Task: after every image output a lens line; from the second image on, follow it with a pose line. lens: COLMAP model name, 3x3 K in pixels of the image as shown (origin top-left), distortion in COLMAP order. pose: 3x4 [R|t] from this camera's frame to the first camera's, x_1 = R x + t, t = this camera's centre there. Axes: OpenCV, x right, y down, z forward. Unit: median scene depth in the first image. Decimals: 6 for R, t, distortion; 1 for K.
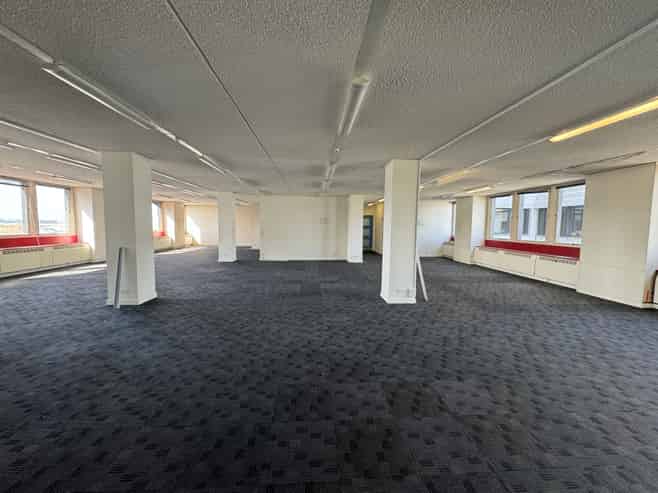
lens RADIAL K [[262.8, 0, 328.9], [0, 262.8, 245.1], [0, 0, 1]] dist [0.000653, 0.000481]
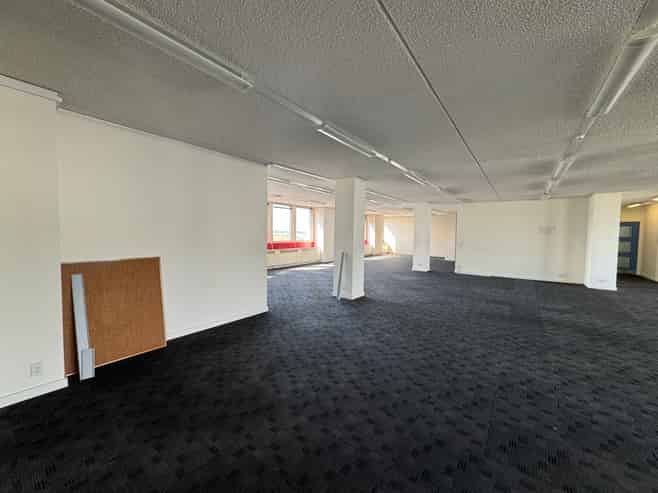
lens RADIAL K [[262.8, 0, 329.1], [0, 262.8, 245.2], [0, 0, 1]] dist [0.000653, 0.000481]
pose [[0.767479, 0.030505, -0.640347, -0.033234], [-0.053815, 0.998407, -0.016938, 0.000069], [0.638811, 0.047459, 0.767899, -0.030163]]
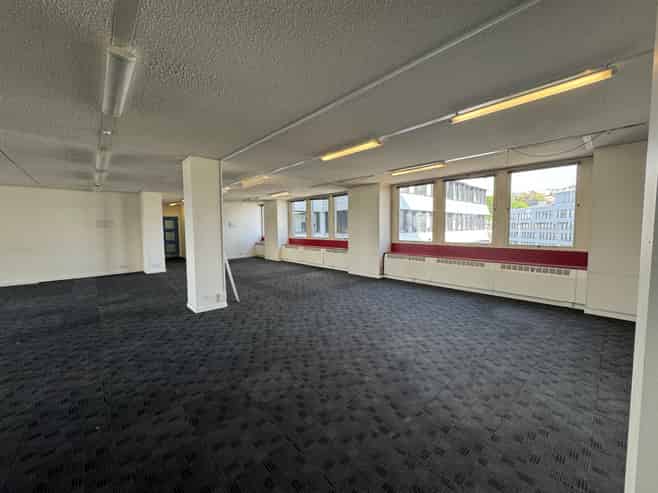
lens RADIAL K [[262.8, 0, 328.6], [0, 262.8, 245.6], [0, 0, 1]] dist [0.000653, 0.000481]
pose [[0.779208, -0.065654, 0.623318, 0.035974], [0.067802, 0.997492, 0.020306, -0.000309], [-0.623088, 0.026439, 0.781705, -0.010095]]
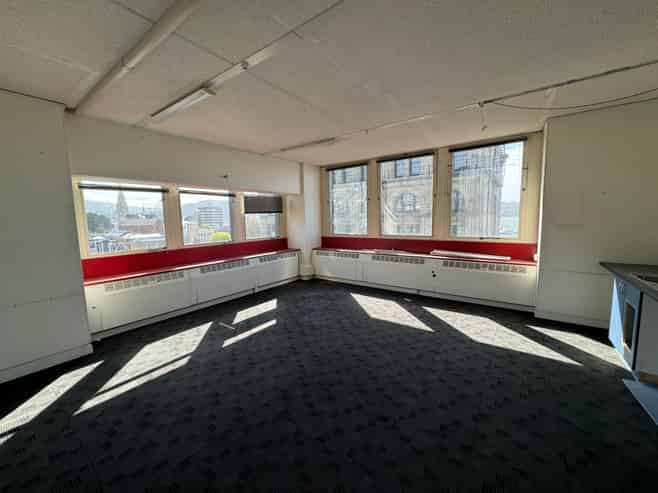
lens RADIAL K [[262.8, 0, 327.8], [0, 262.8, 246.2], [0, 0, 1]] dist [0.000653, 0.000481]
pose [[0.640539, -0.096303, 0.761864, 0.345447], [0.079812, 0.995081, 0.058680, -0.102896], [-0.763767, 0.023219, 0.645074, 1.770354]]
